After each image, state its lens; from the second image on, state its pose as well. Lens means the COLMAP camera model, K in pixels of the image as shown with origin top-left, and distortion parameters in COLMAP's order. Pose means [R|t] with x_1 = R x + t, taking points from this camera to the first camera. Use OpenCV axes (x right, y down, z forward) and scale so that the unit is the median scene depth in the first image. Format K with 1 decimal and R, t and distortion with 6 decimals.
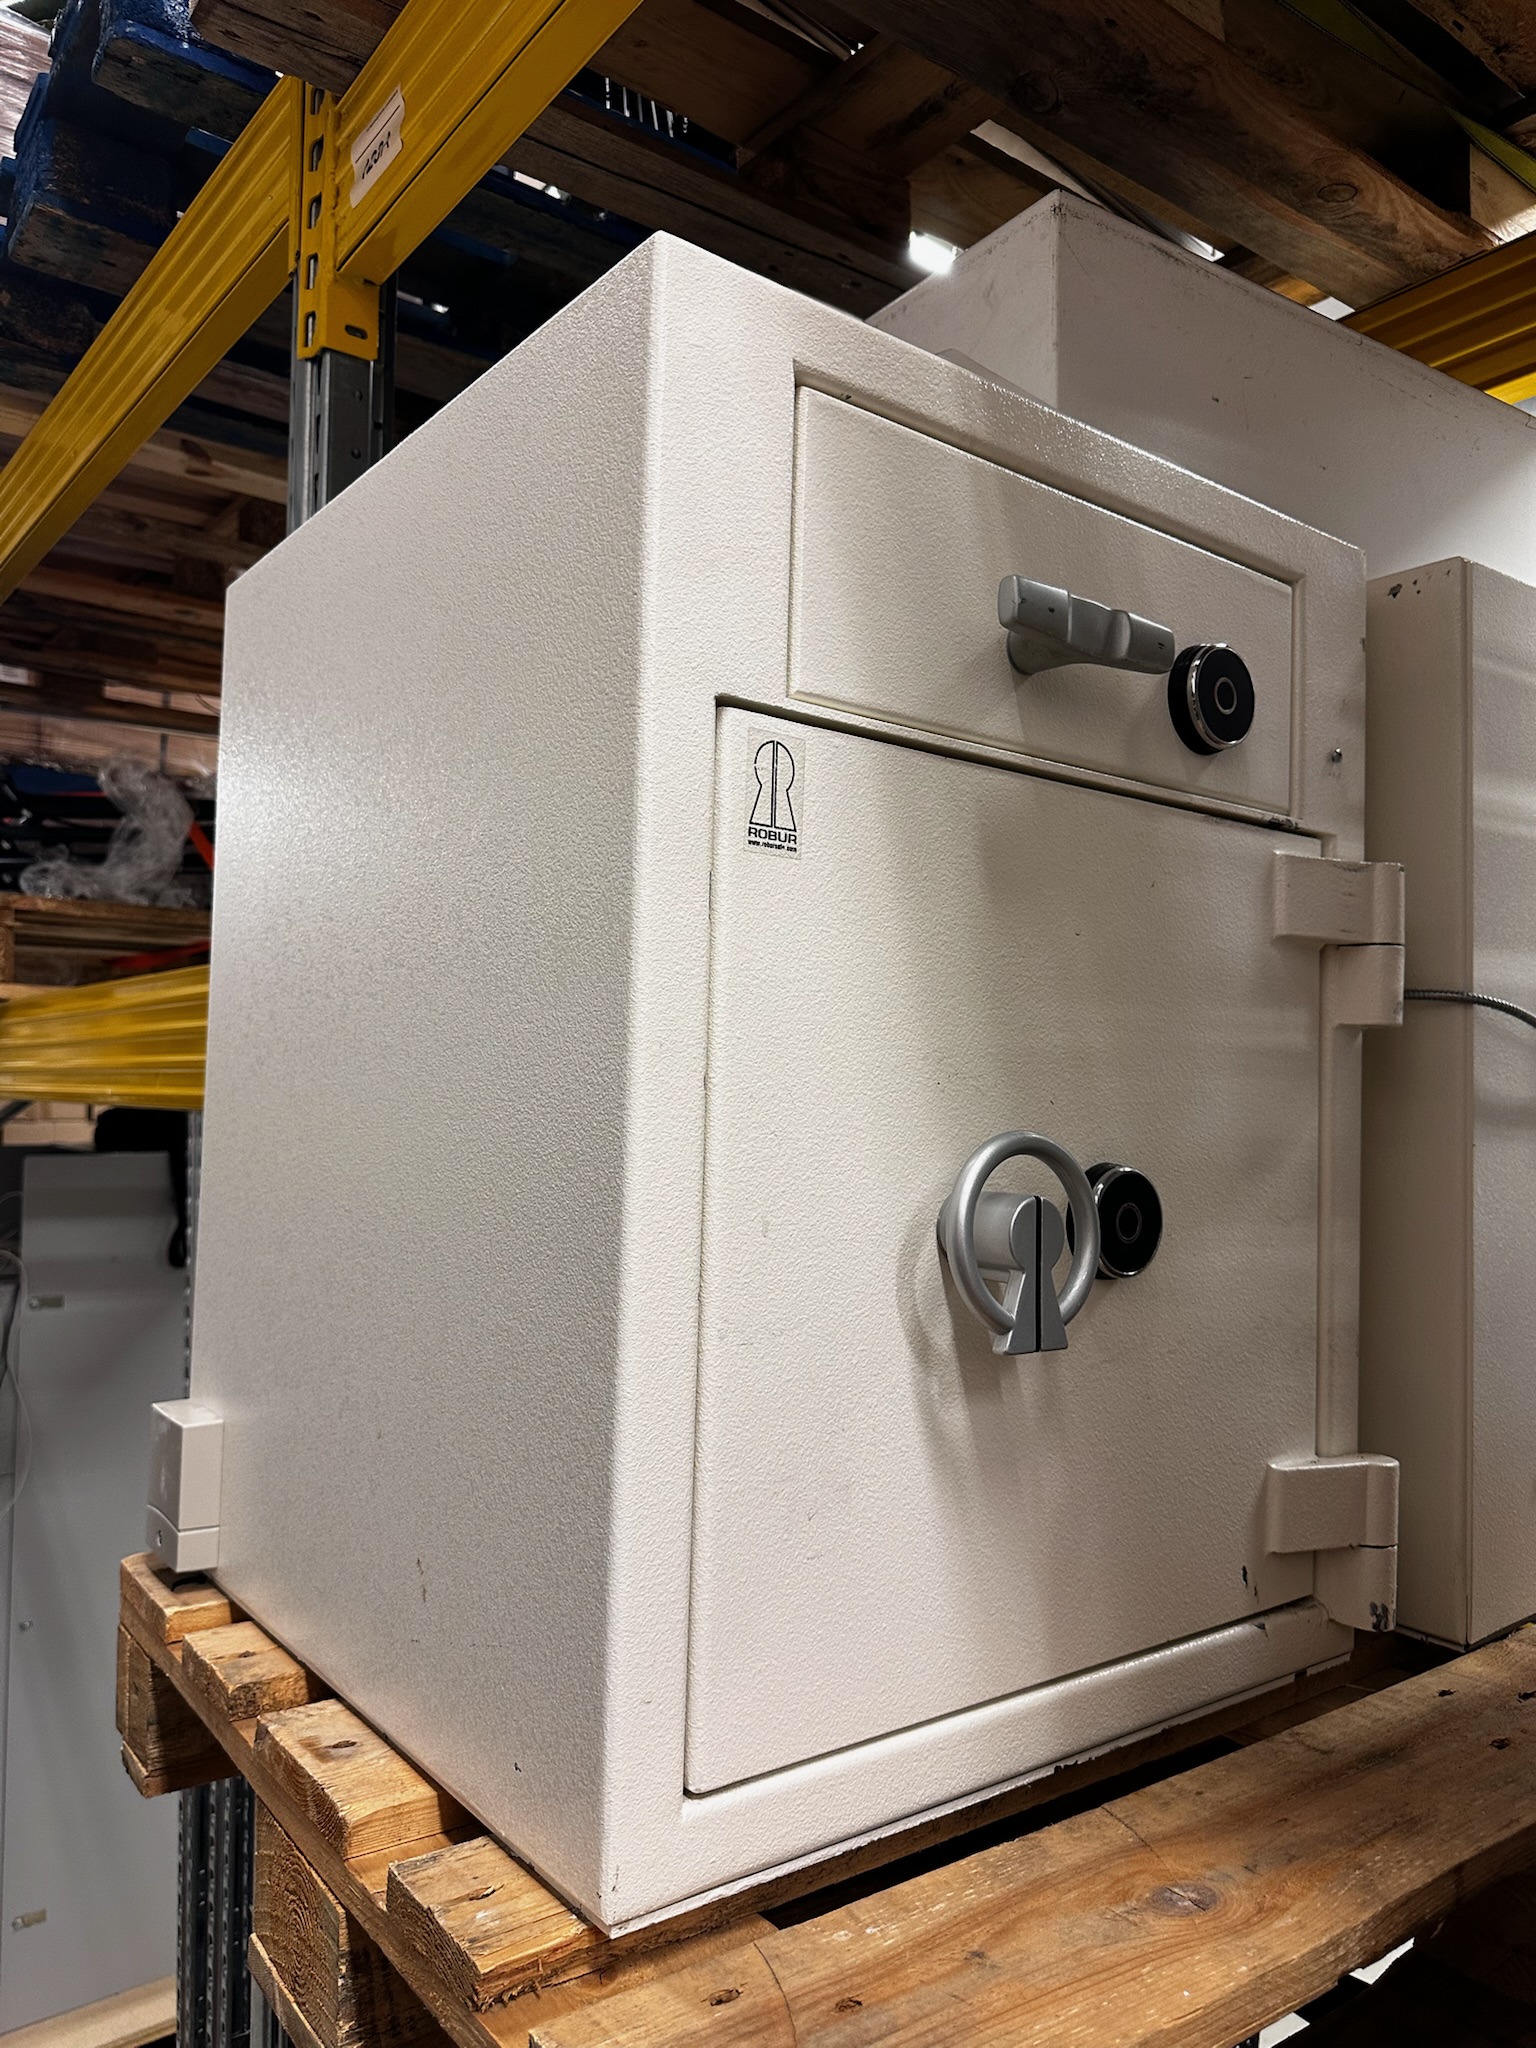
lens RADIAL K [[1447.0, 0, 776.6], [0, 1447.0, 1034.9], [0, 0, 1]] dist [0.072269, -0.112003]
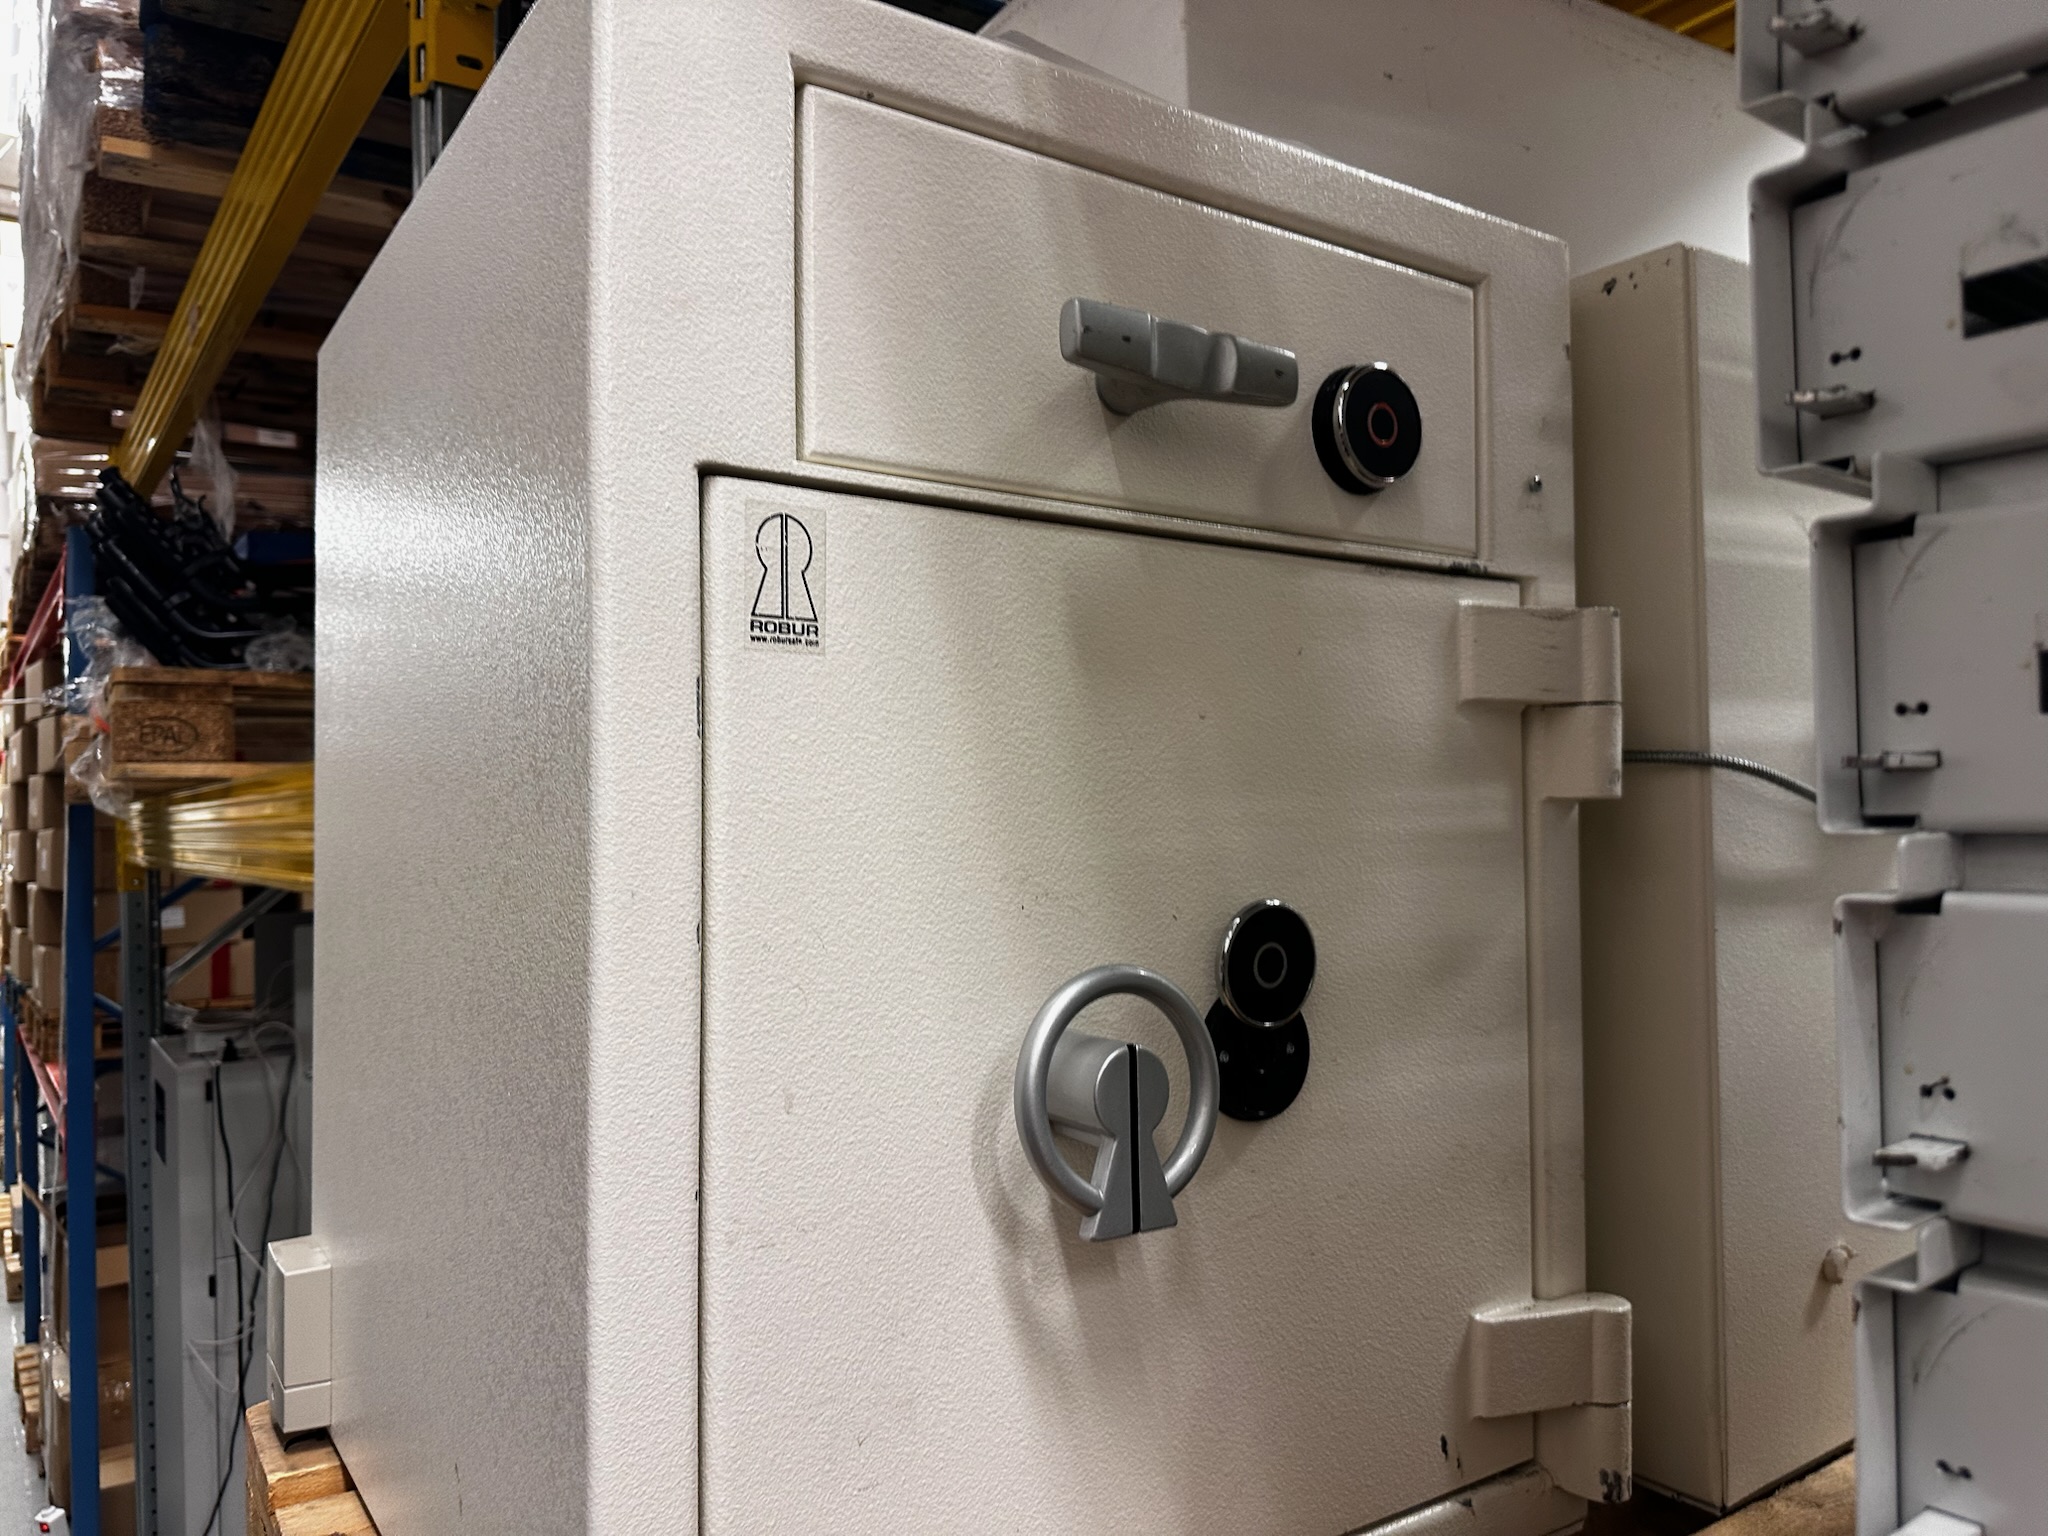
lens RADIAL K [[1447.0, 0, 1033.5], [0, 1447.0, 776.5], [0, 0, 1]] dist [0.072269, -0.112003]
pose [[0.997843, -0.035037, -0.055515, 0.151030], [0.035859, 0.999261, 0.013877, -0.048735], [0.054988, -0.015838, 0.998361, 0.144118]]
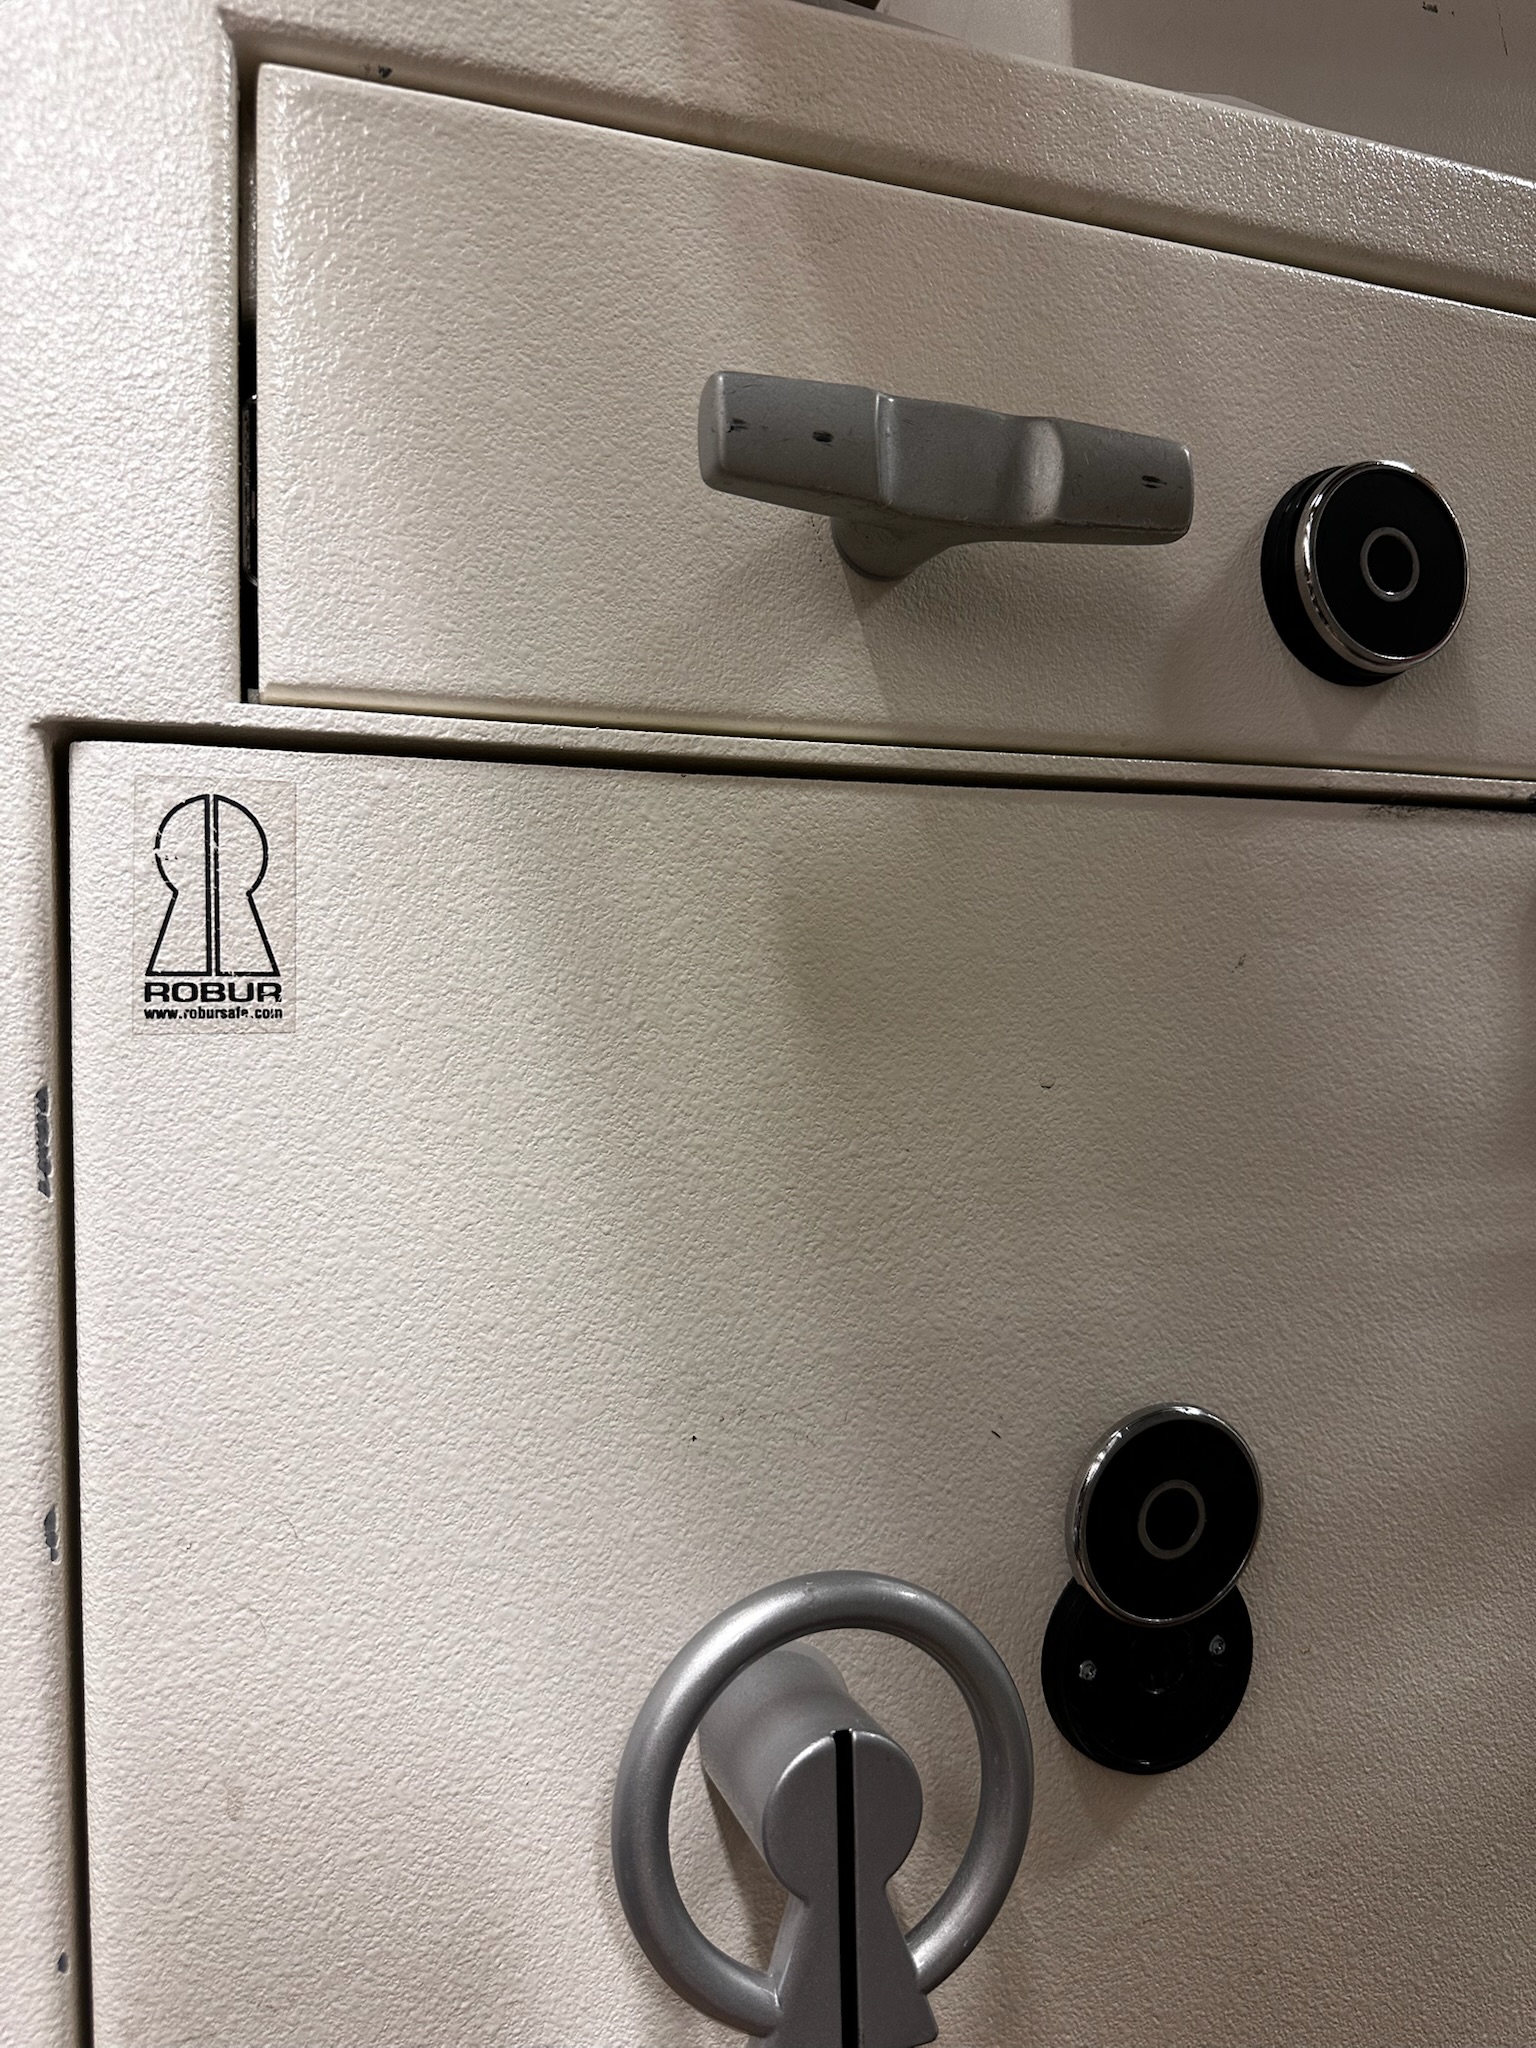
lens RADIAL K [[1447.0, 0, 837.7], [0, 1447.0, 1007.9], [0, 0, 1]] dist [0.072269, -0.112003]
pose [[0.954936, -0.047616, -0.292967, 0.279332], [0.055879, 0.998239, 0.019895, -0.107548], [0.291504, -0.035369, 0.955916, 0.490294]]
